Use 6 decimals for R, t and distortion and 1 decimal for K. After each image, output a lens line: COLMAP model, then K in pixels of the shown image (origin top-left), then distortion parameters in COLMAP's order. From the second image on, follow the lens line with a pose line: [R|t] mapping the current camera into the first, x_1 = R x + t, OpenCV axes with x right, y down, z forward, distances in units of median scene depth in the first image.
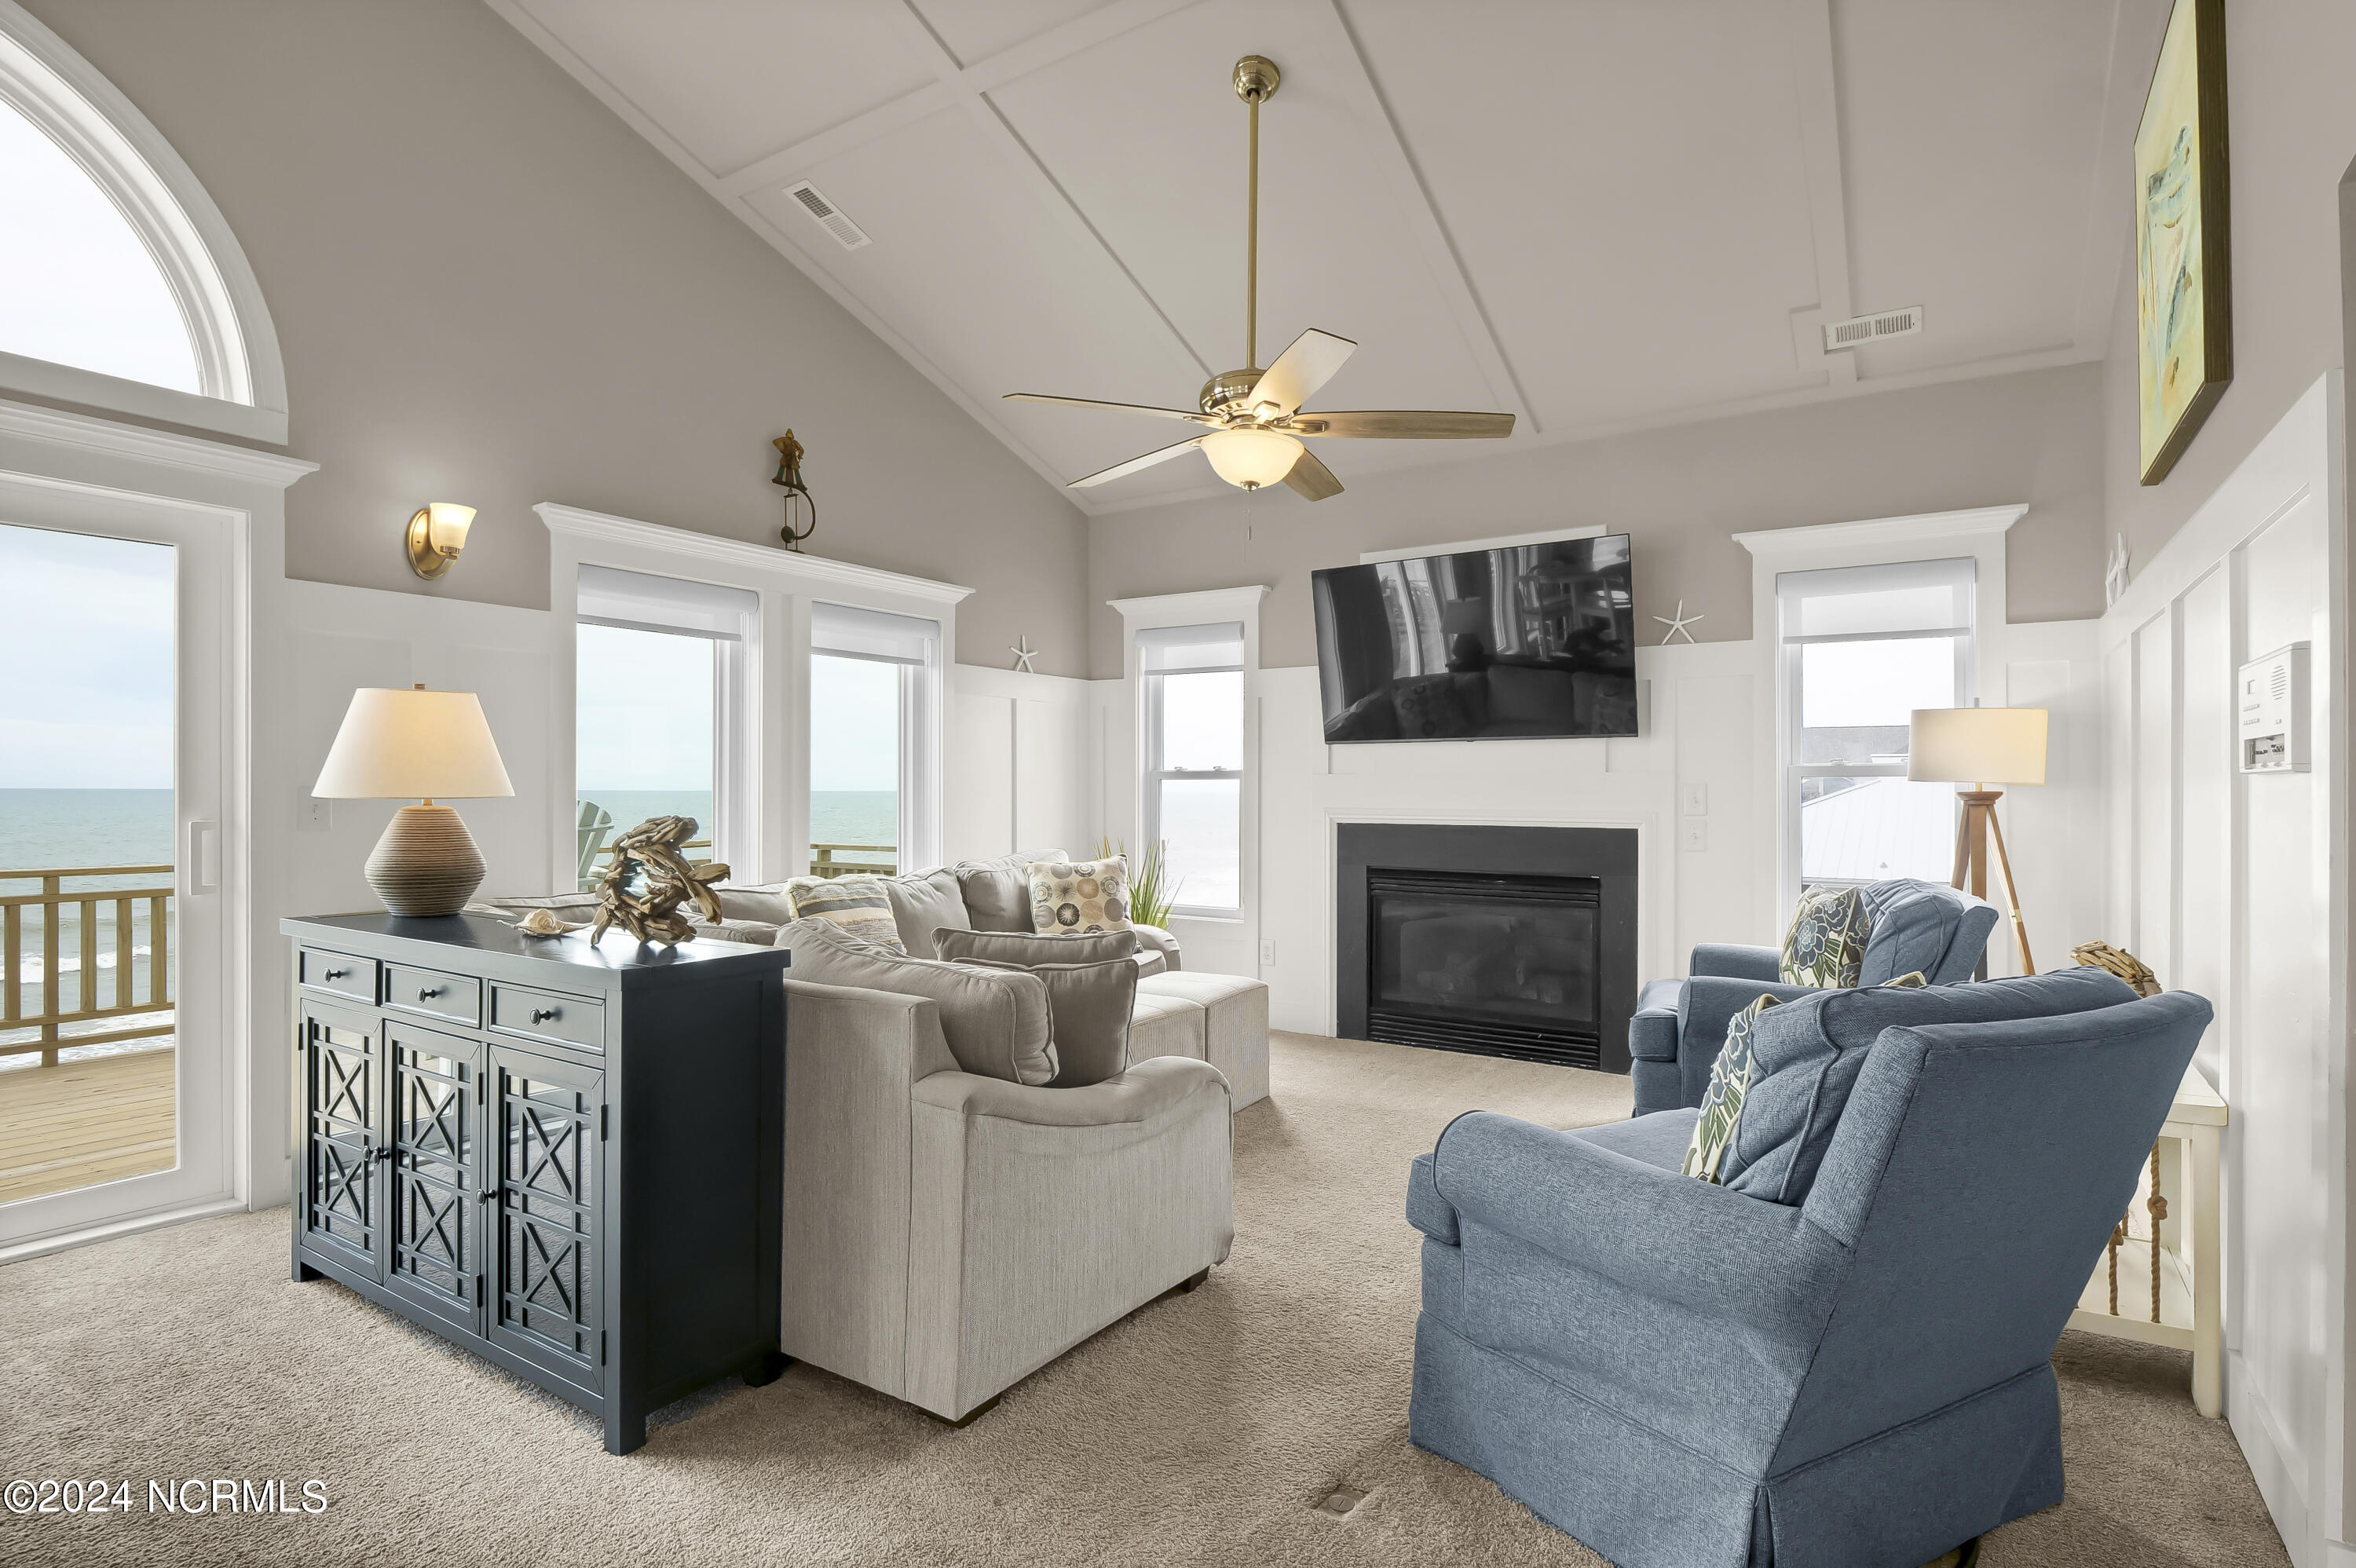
lens RADIAL K [[1207.6, 0, 1178.0], [0, 1207.6, 784.0], [0, 0, 1]] dist [0.000349, 0.000147]
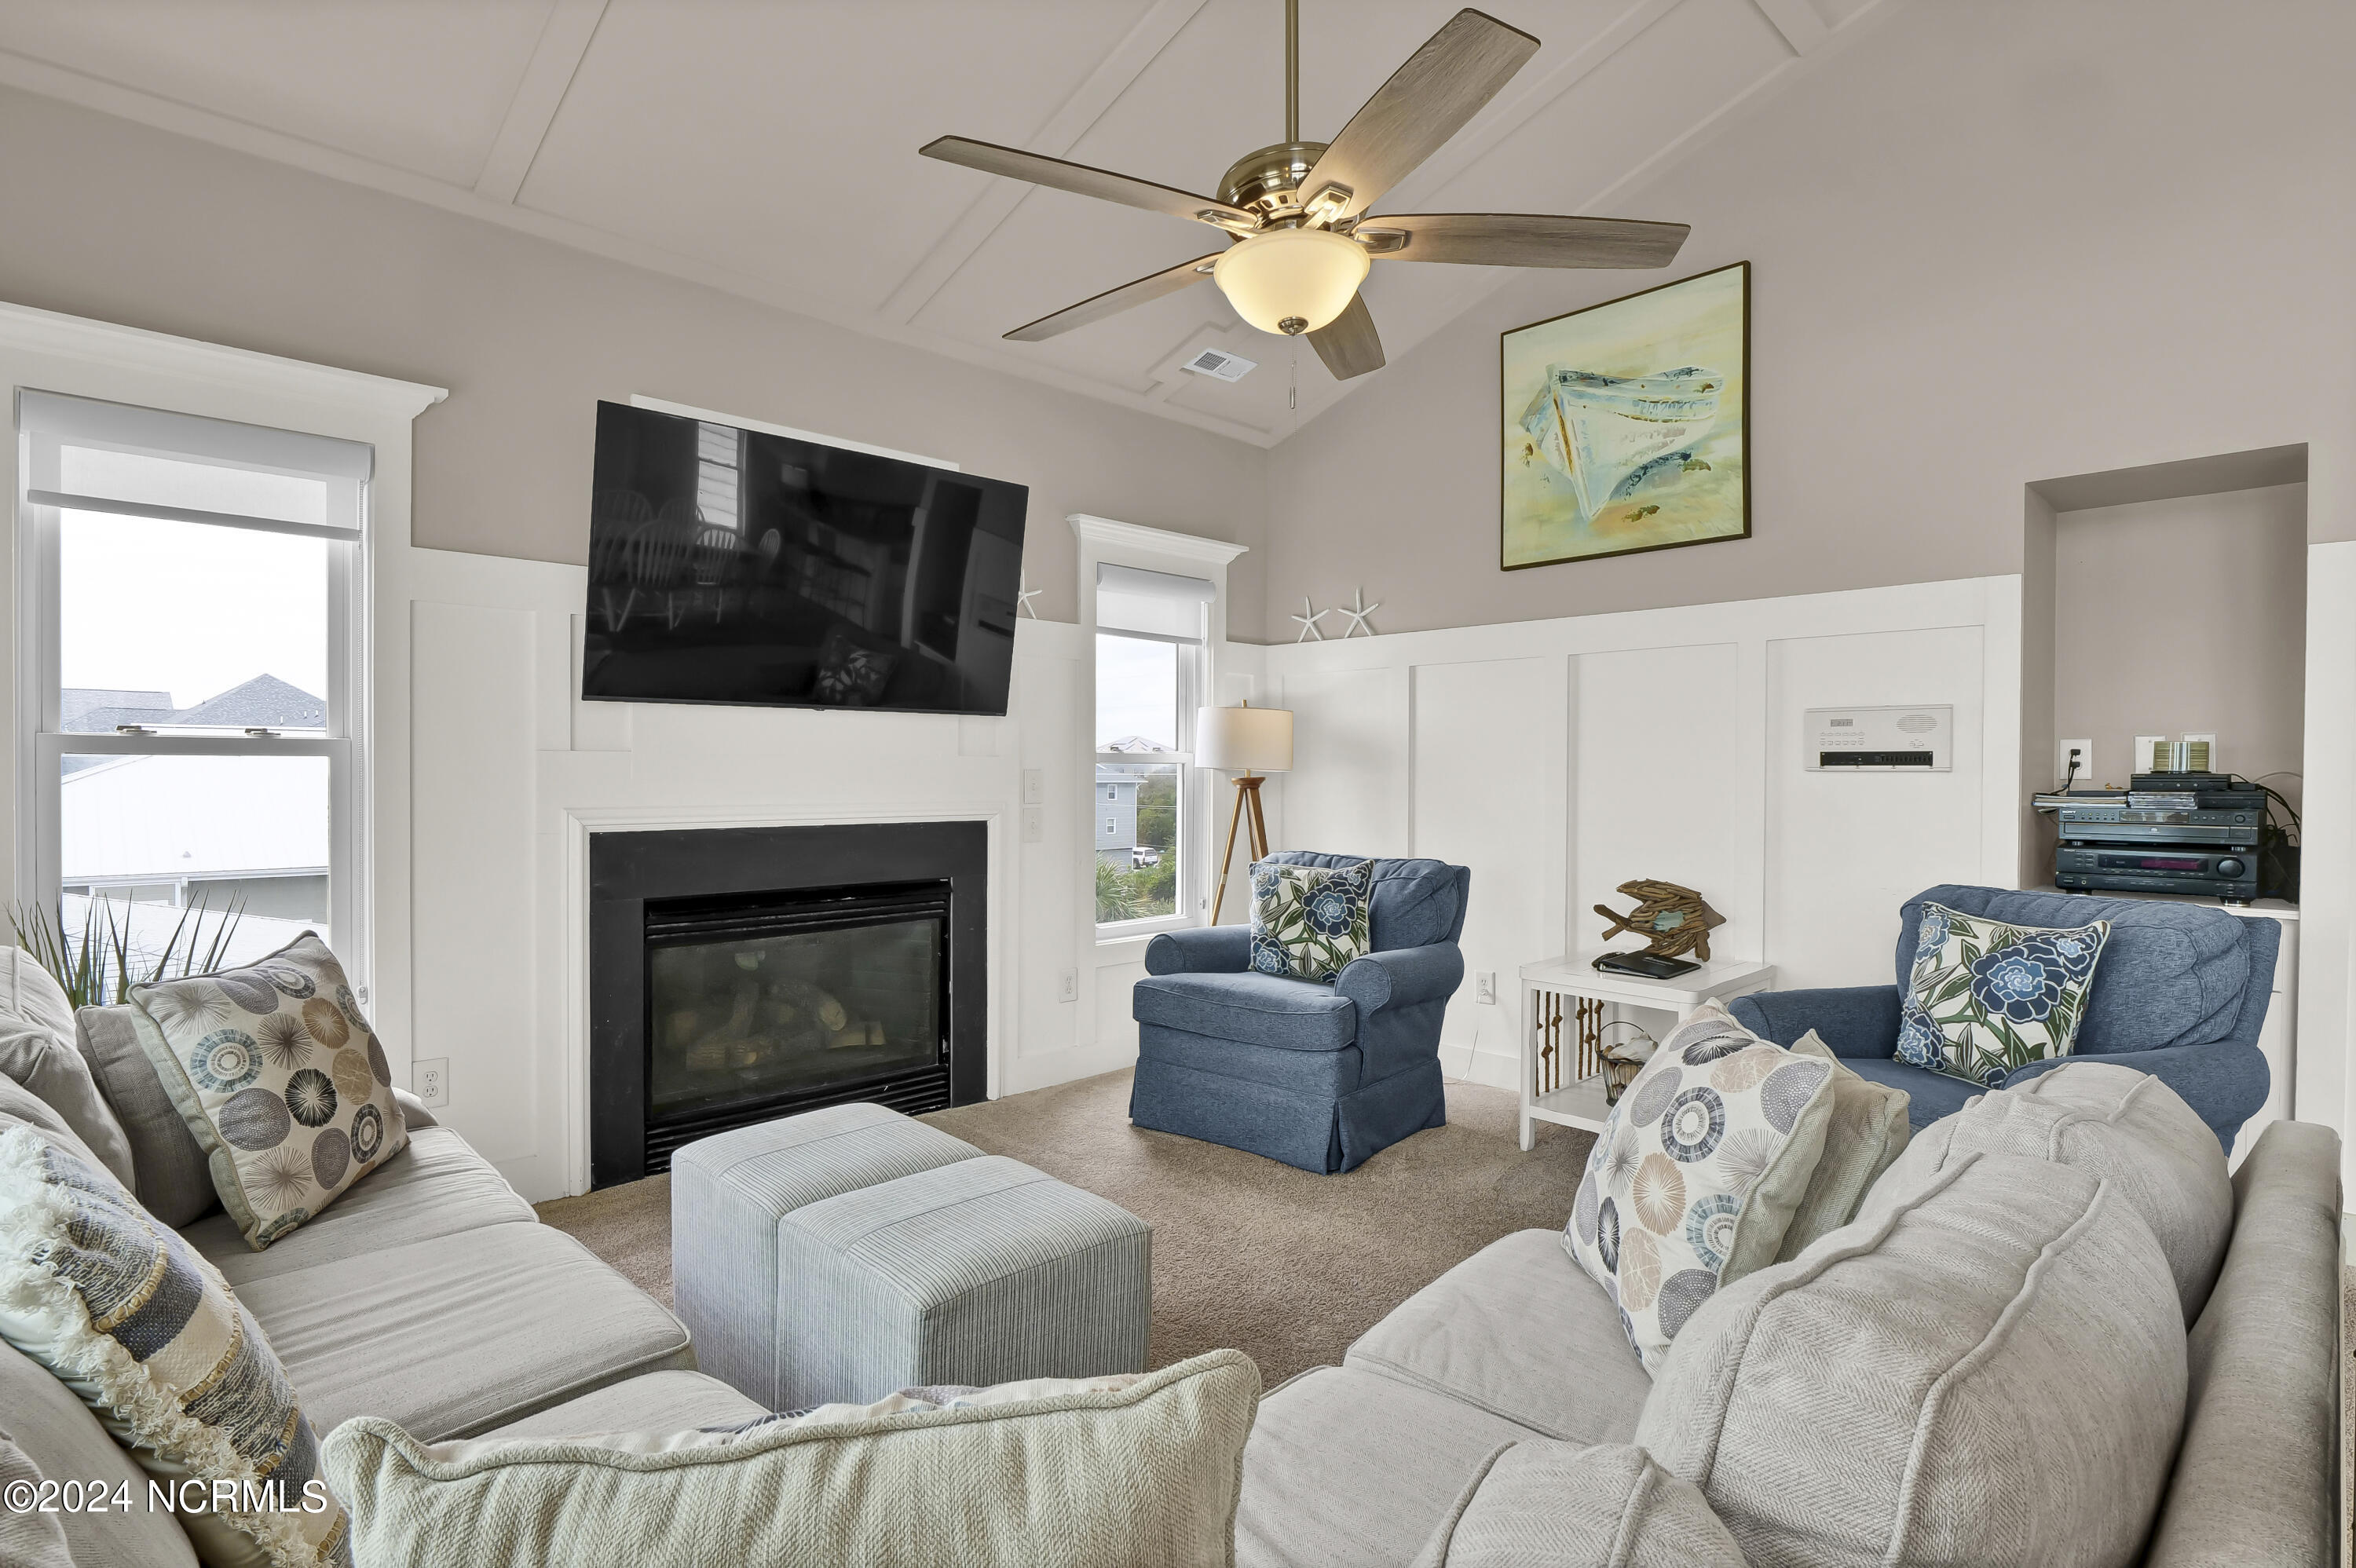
lens RADIAL K [[1207.6, 0, 1178.0], [0, 1207.6, 784.0], [0, 0, 1]] dist [0.000349, 0.000147]
pose [[0.197156, -0.012675, 0.980290, -0.420666], [-0.008394, 0.999858, 0.014616, -0.002983], [-0.980336, -0.011110, 0.197022, 0.641387]]
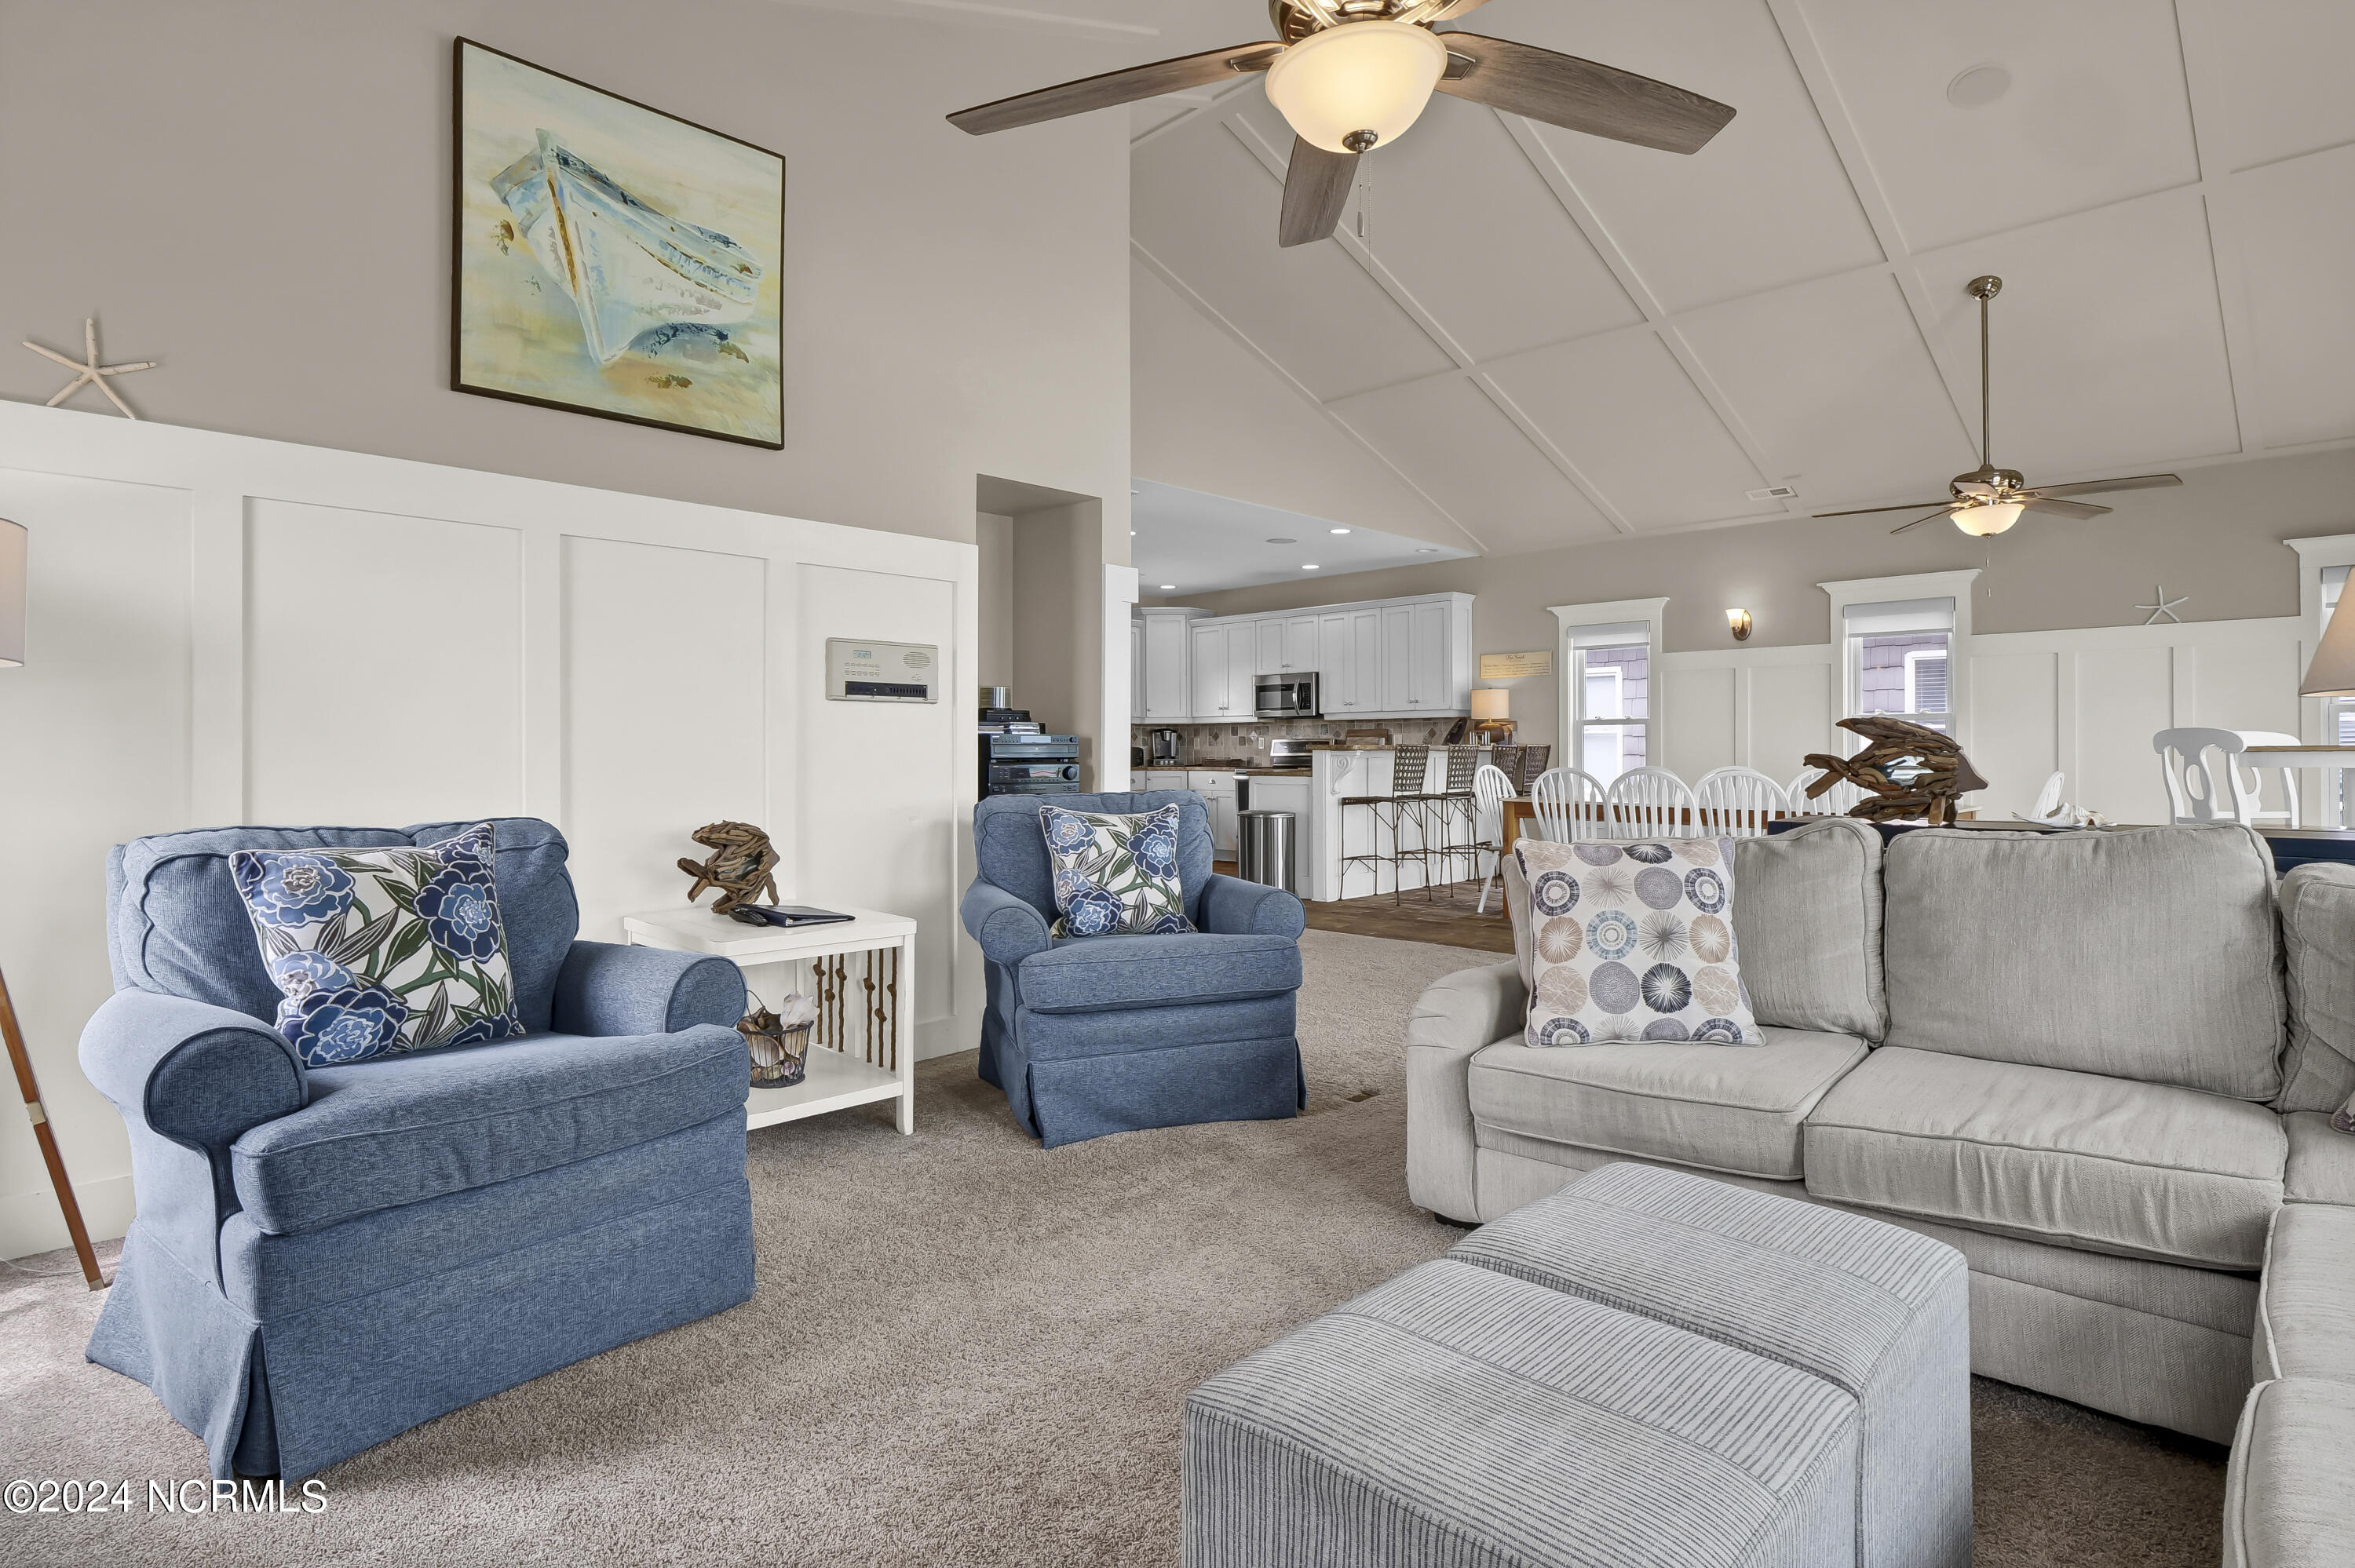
lens RADIAL K [[1166.6, 0, 1176.7], [0, 1166.6, 768.9], [0, 0, 1]] dist [-0.022416, 0.000111]
pose [[-0.985359, -0.003883, 0.170449, 0.055571], [-0.002172, 0.999945, 0.010221, 0.032341], [-0.170479, 0.009701, -0.985313, 1.089384]]
